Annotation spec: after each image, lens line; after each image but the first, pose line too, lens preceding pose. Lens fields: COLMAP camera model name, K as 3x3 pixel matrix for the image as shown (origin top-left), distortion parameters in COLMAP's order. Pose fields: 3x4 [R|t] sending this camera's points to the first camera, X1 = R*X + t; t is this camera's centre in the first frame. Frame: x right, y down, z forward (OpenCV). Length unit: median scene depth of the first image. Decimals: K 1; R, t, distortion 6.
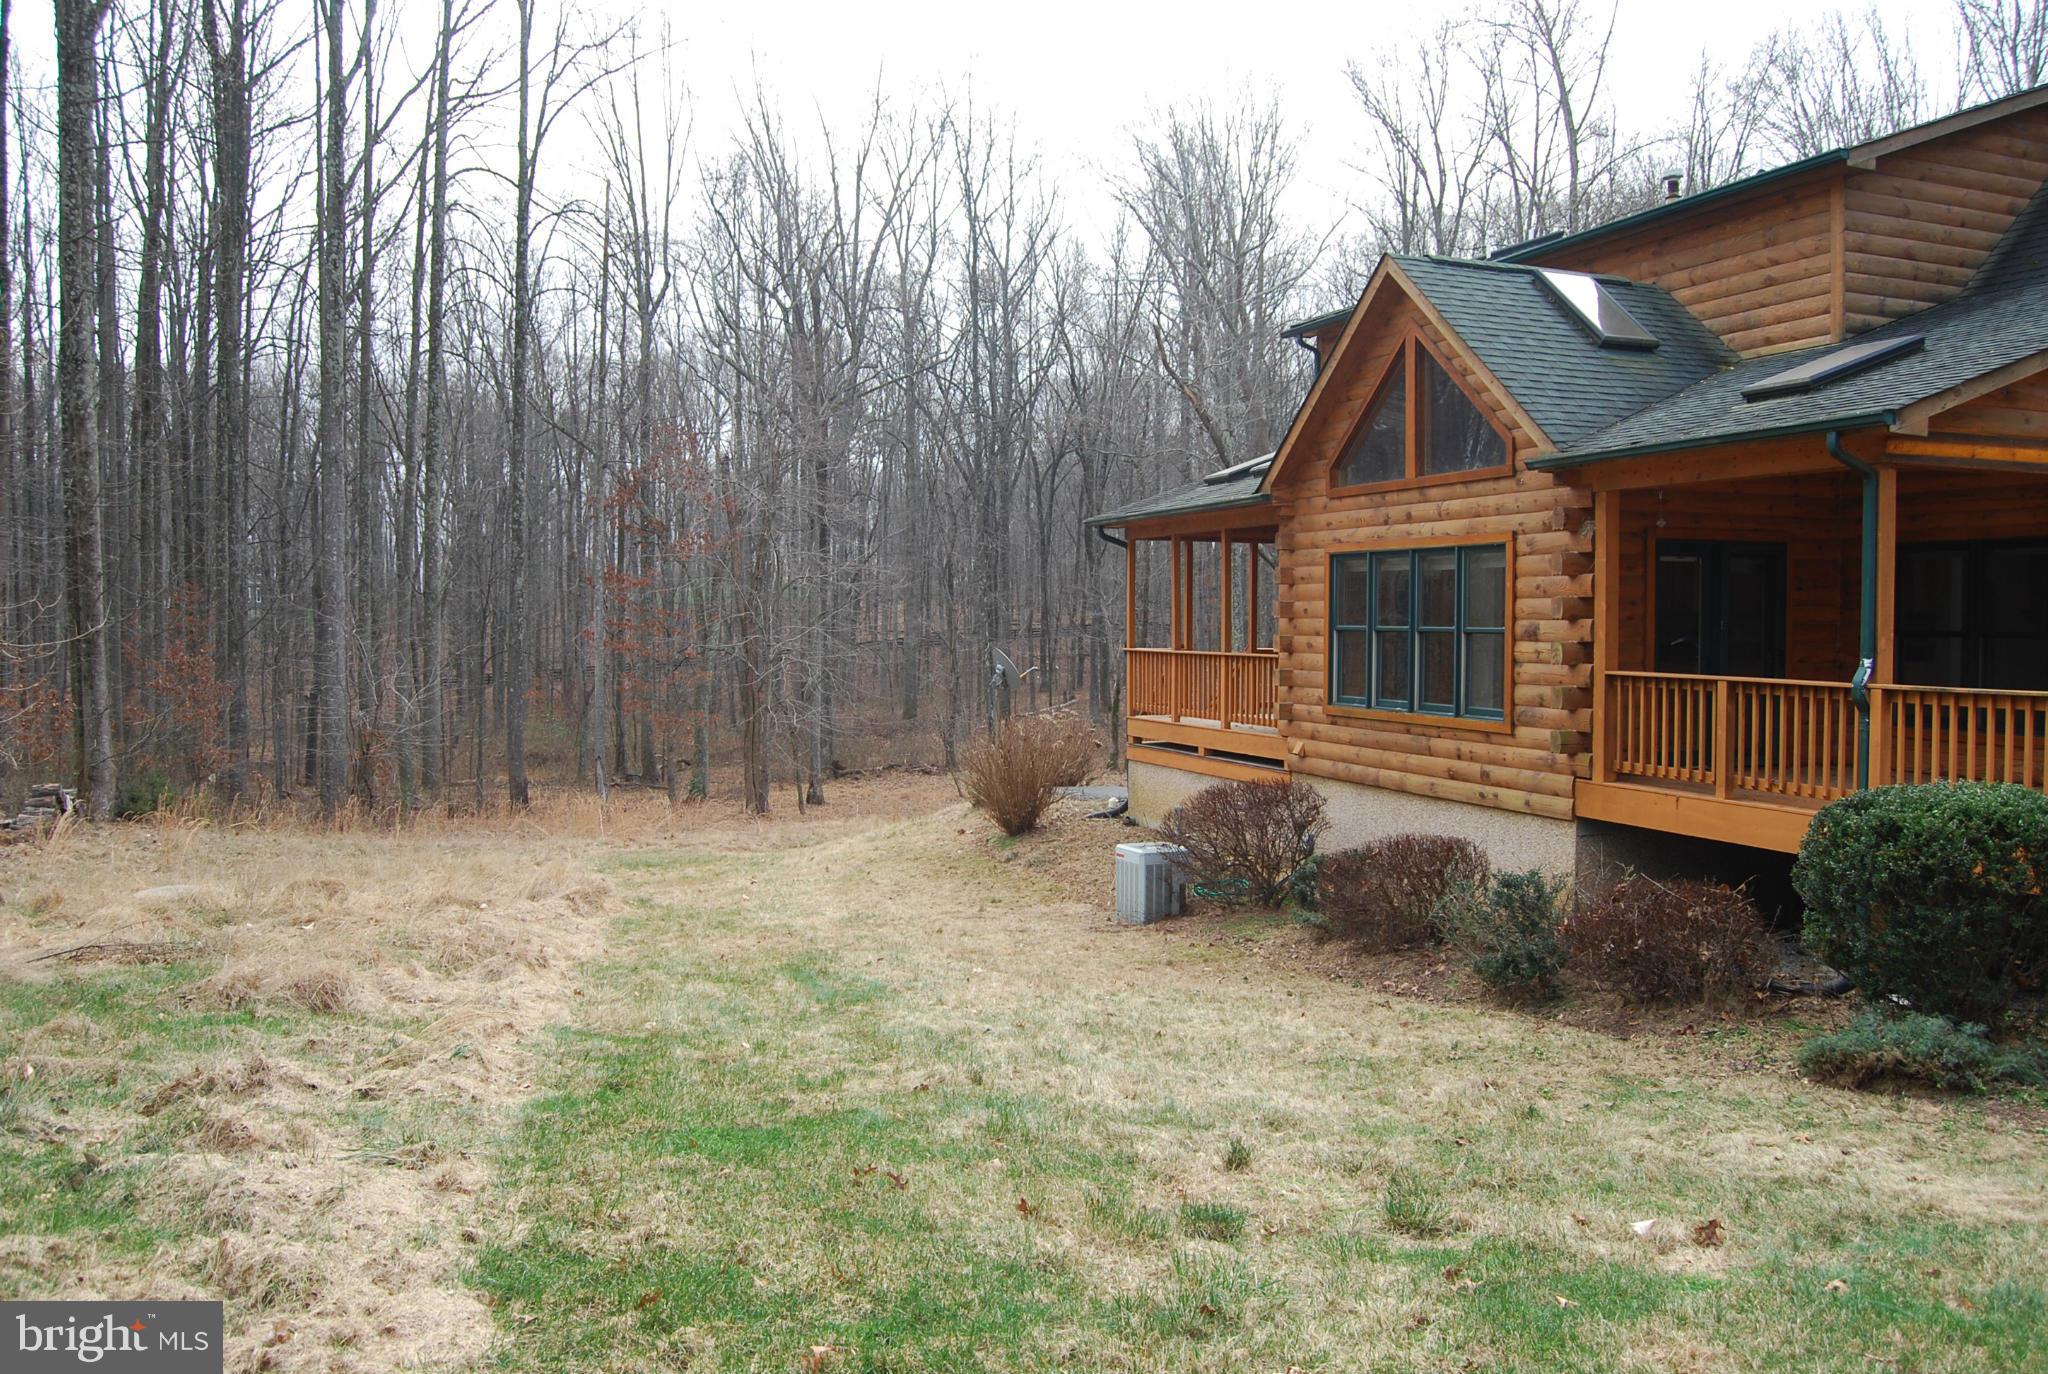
lens RADIAL K [[1625.6, 0, 1027.7], [0, 1625.6, 696.2], [0, 0, 1]] dist [-0.090177, 0.041982]
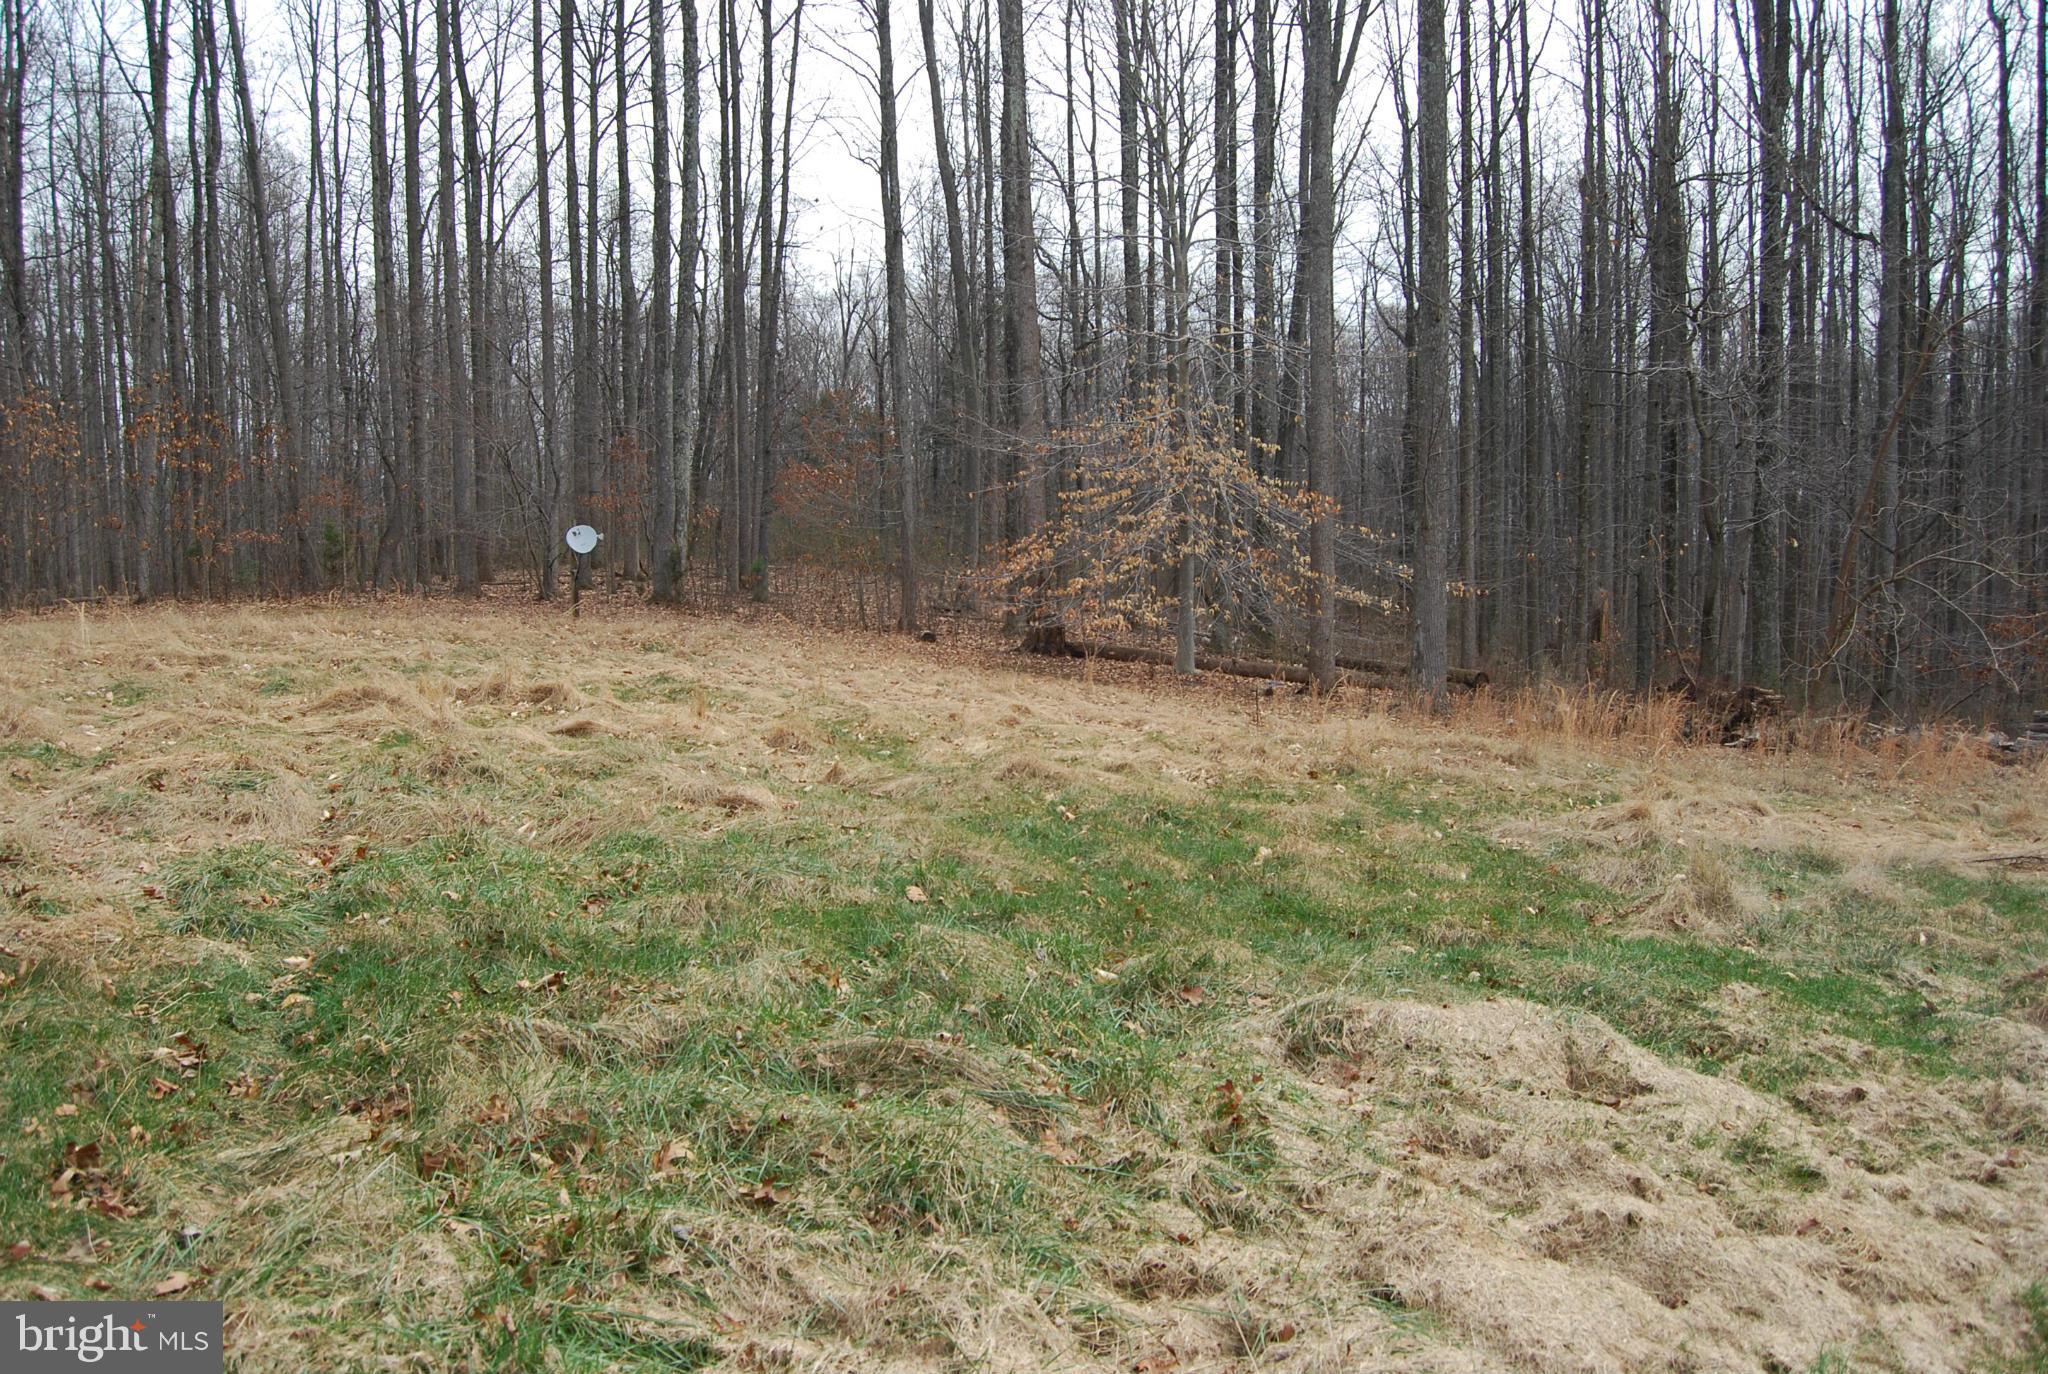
lens RADIAL K [[1625.6, 0, 1023.5], [0, 1625.6, 688.8], [0, 0, 1]] dist [-0.090177, 0.041982]
pose [[0.382687, 0.047863, -0.922637, 0.242417], [-0.014544, 0.998846, 0.045783, 0.003879], [0.923764, -0.004102, 0.382941, -0.108903]]
